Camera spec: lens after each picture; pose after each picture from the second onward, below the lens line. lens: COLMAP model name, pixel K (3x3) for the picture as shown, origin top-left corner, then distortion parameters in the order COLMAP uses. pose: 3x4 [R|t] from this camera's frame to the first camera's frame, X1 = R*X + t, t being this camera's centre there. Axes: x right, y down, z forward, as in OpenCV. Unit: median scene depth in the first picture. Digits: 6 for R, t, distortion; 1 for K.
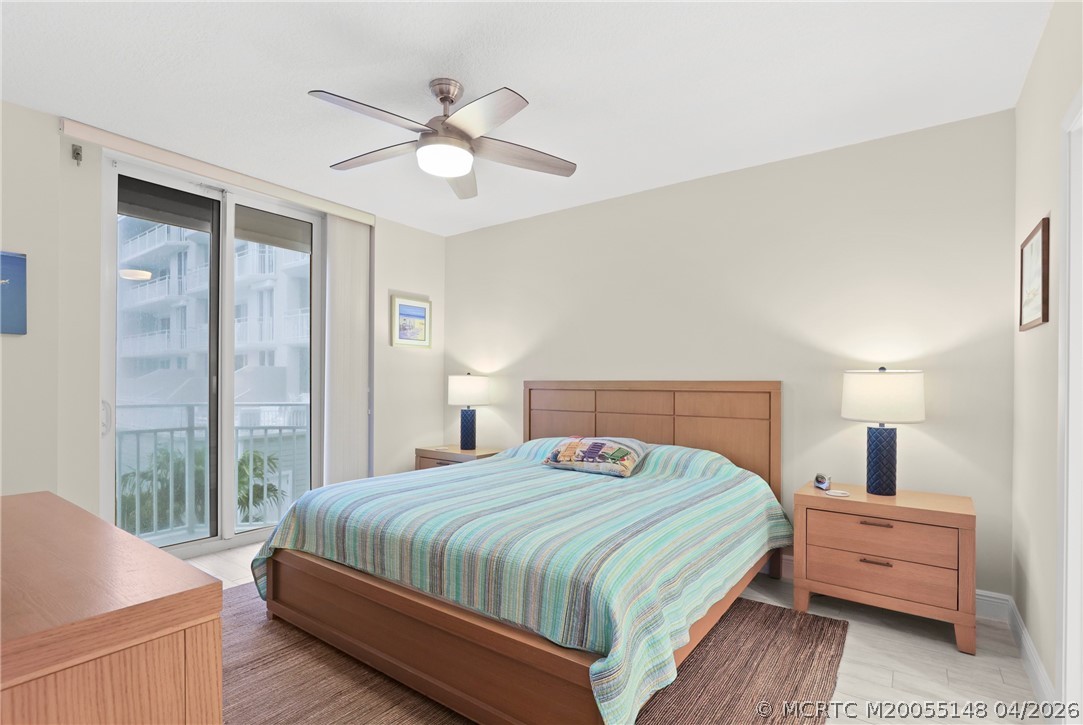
lens RADIAL K [[506.3, 0, 540.7], [0, 506.3, 383.7], [0, 0, 1]] dist [-0.000463, 0.000075]
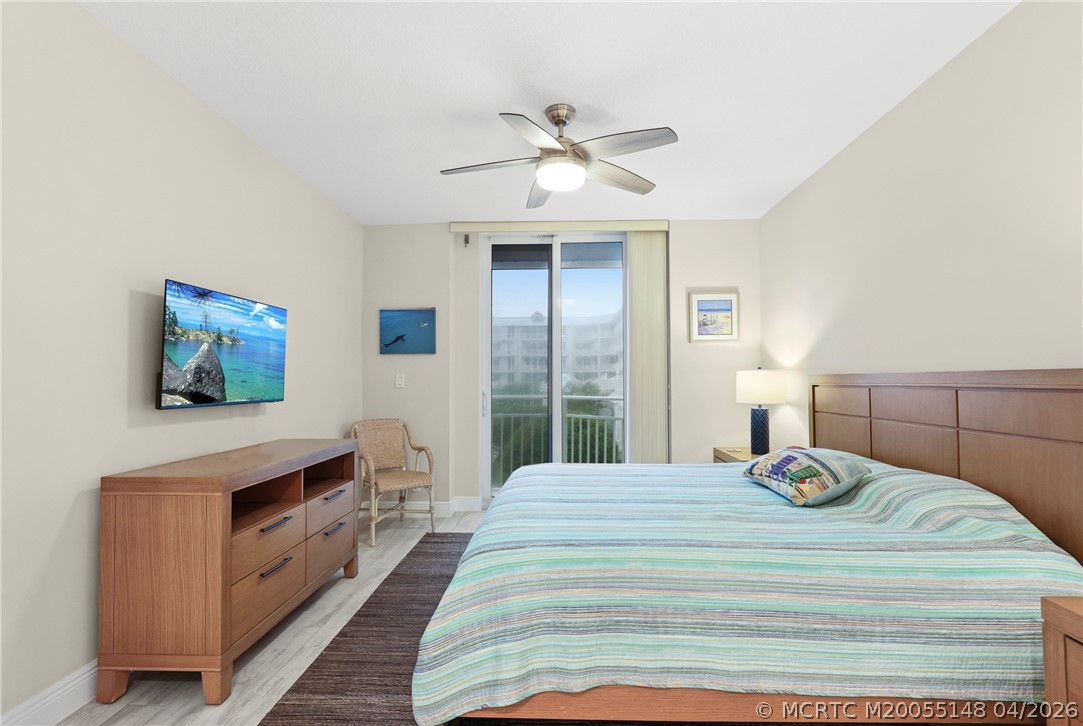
lens RADIAL K [[507.8, 0, 546.1], [0, 507.8, 363.0], [0, 0, 1]] dist [-0.006429, -0.000007]
pose [[0.574612, -0.034649, -0.817692, 0.501585], [0.002892, 0.999183, -0.040306, 0.007614], [0.818421, 0.020796, 0.574243, 0.255807]]
